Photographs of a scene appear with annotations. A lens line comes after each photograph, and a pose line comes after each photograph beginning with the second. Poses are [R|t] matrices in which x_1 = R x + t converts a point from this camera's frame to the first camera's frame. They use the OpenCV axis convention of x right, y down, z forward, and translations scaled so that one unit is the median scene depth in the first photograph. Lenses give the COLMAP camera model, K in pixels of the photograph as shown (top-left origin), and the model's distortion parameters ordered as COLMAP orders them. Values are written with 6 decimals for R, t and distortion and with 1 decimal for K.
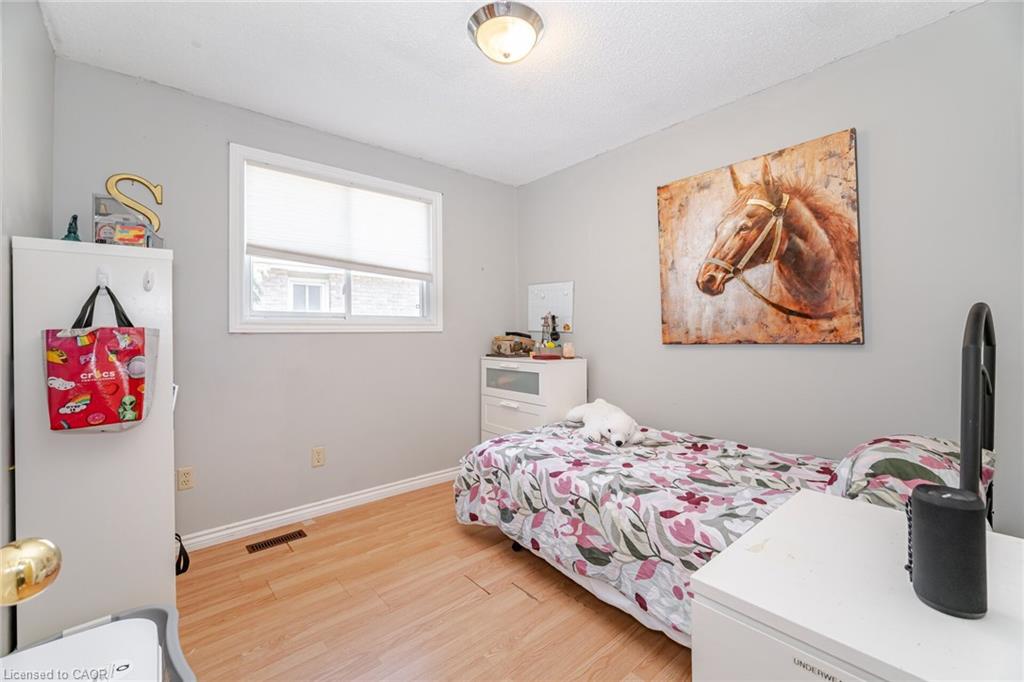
lens RADIAL K [[408.4, 0, 509.3], [0, 408.4, 338.8], [0, 0, 1]] dist [-0.010706, -0.000028]
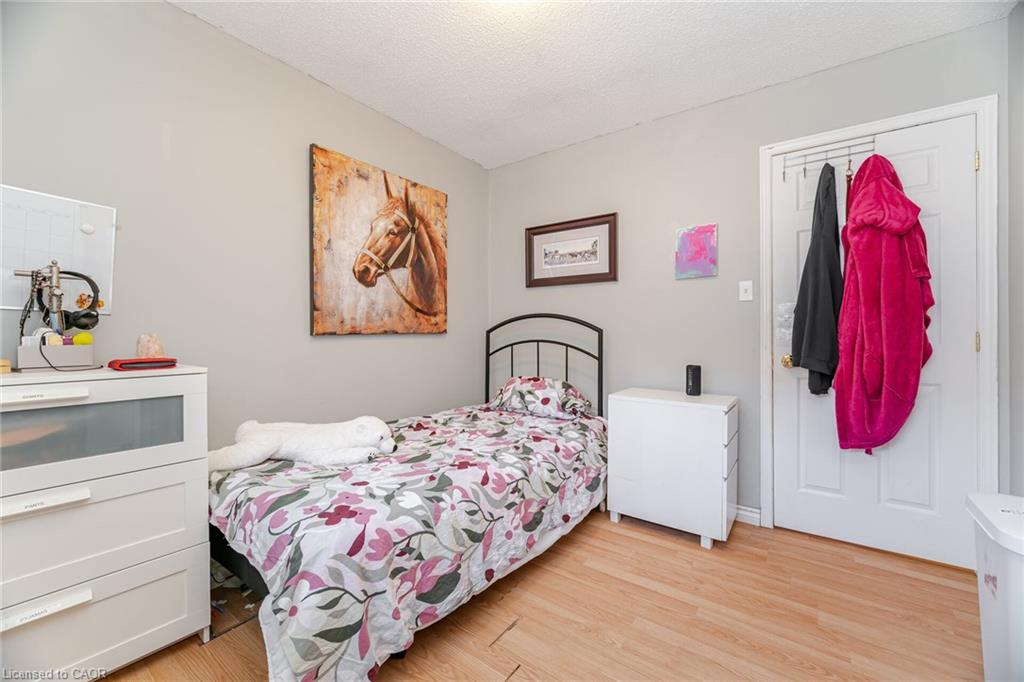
lens RADIAL K [[408.4, 0, 507.7], [0, 408.4, 336.0], [0, 0, 1]] dist [-0.010706, -0.000028]
pose [[-0.218394, 0.004714, 0.975849, -0.621970], [0.010538, 0.999941, -0.002472, 0.025365], [-0.975804, 0.009744, -0.218431, 0.956399]]
